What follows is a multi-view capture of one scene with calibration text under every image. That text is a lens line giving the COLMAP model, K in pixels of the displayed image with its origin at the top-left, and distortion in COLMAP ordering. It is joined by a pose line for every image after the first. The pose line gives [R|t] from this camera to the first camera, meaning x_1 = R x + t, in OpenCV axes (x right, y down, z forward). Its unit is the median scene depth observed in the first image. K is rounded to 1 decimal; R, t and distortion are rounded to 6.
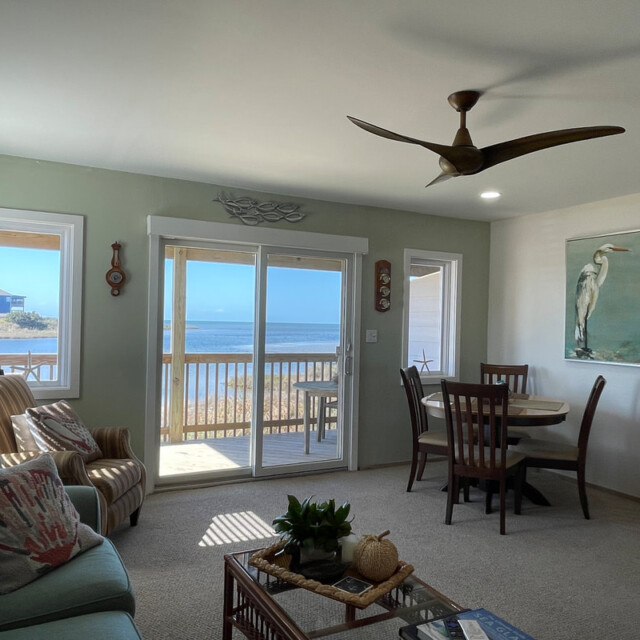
lens RADIAL K [[563.6, 0, 310.4], [0, 563.6, 320.4], [0, 0, 1]] dist [0.042157, -0.079474]
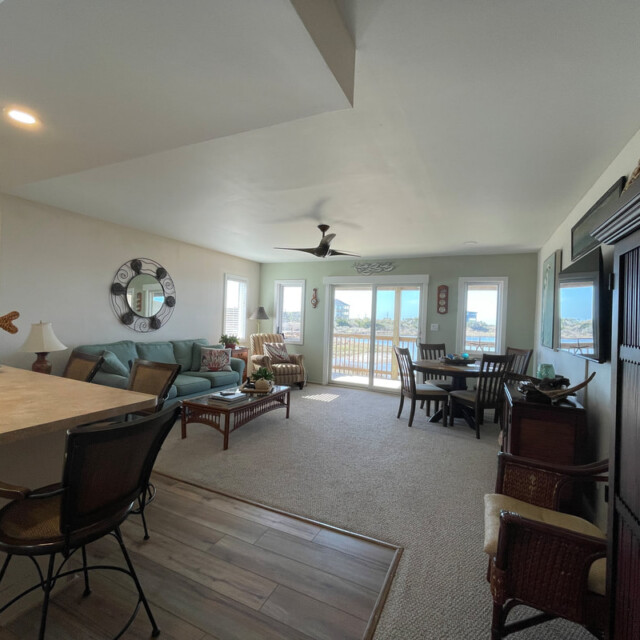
lens RADIAL K [[345.5, 0, 320.0], [0, 345.5, 320.0], [0, 0, 1]] dist [-0.002442, -0.001470]
pose [[0.606142, 0.004826, -0.795342, 0.857667], [-0.020785, 0.999736, -0.009774, 0.025290], [0.795085, 0.022455, 0.606082, 0.027134]]
